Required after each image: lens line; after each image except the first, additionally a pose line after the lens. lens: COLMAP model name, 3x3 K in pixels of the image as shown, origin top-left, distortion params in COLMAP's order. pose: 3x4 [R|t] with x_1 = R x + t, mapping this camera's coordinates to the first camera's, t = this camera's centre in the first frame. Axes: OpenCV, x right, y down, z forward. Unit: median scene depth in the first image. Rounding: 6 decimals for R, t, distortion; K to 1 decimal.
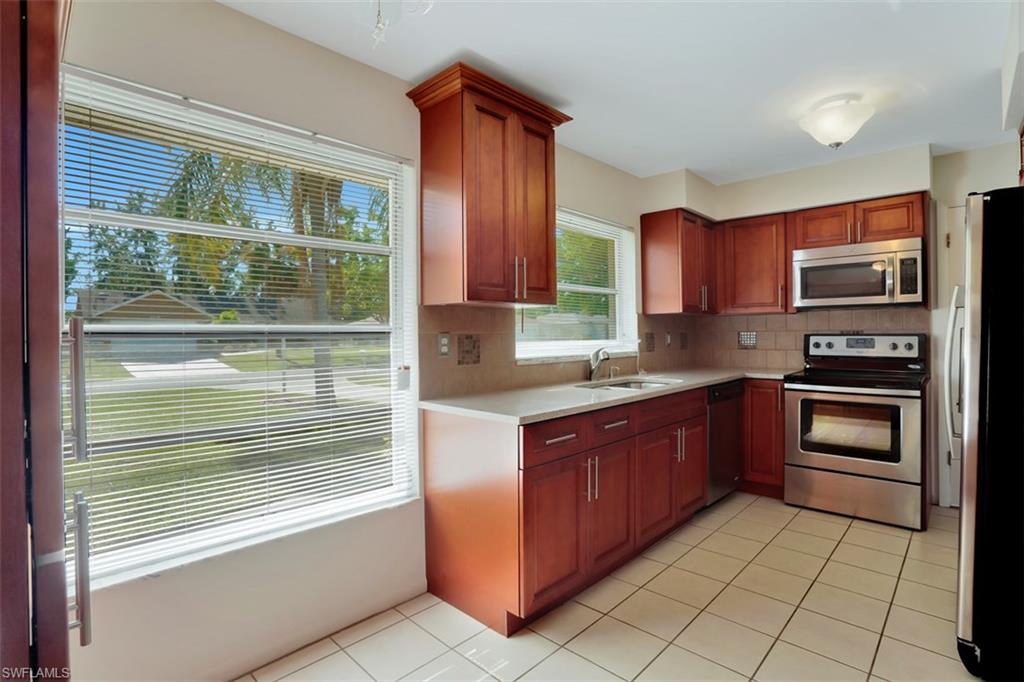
lens RADIAL K [[516.1, 0, 511.5], [0, 516.1, 340.1], [0, 0, 1]] dist [-0.001772, -0.000270]
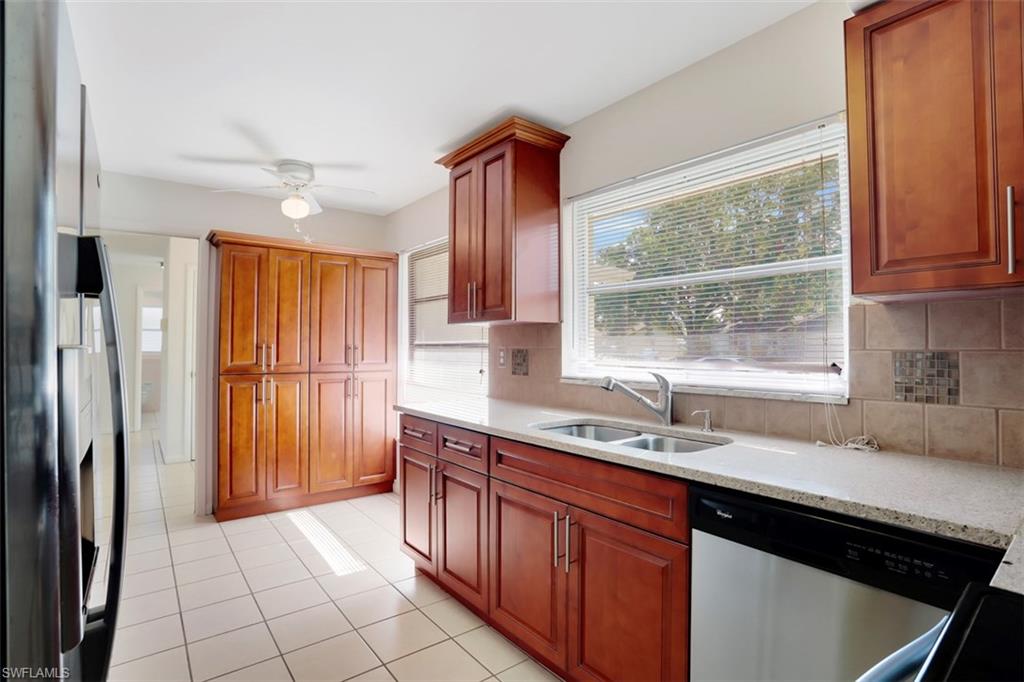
lens RADIAL K [[516.1, 0, 513.1], [0, 516.1, 337.3], [0, 0, 1]] dist [-0.001772, -0.000270]
pose [[-0.144333, -0.010786, -0.989470, 0.616645], [-0.007376, 0.999925, -0.009824, -0.015185], [0.989502, 0.005881, -0.144402, 0.675417]]
